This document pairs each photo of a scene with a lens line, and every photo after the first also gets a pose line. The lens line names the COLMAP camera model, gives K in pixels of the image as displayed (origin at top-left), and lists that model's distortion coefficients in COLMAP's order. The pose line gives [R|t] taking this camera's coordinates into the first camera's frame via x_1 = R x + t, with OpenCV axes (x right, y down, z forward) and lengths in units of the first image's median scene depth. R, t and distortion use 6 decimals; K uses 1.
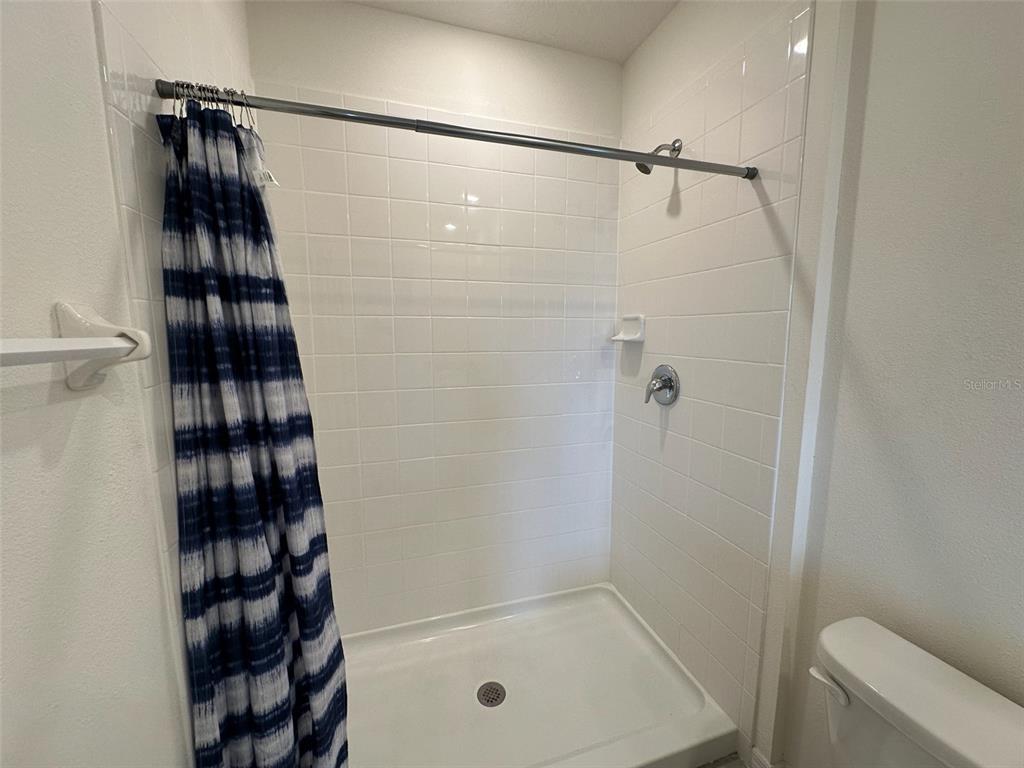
lens RADIAL K [[410.2, 0, 512.0], [0, 410.2, 384.0], [0, 0, 1]] dist [-0.004242, 0.000746]
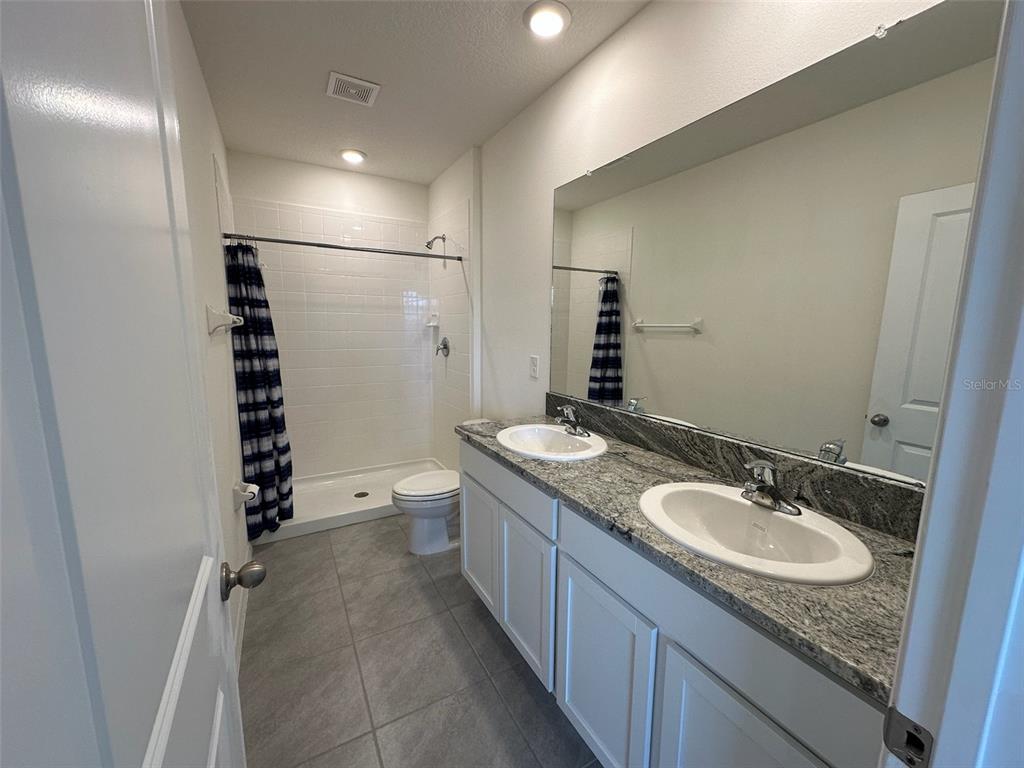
lens RADIAL K [[410.2, 0, 512.0], [0, 410.2, 384.0], [0, 0, 1]] dist [-0.004242, 0.000746]
pose [[0.979539, -0.013482, 0.200801, 0.533660], [0.008995, 0.999689, 0.023242, 0.285431], [-0.201052, -0.020961, 0.979356, -2.204842]]
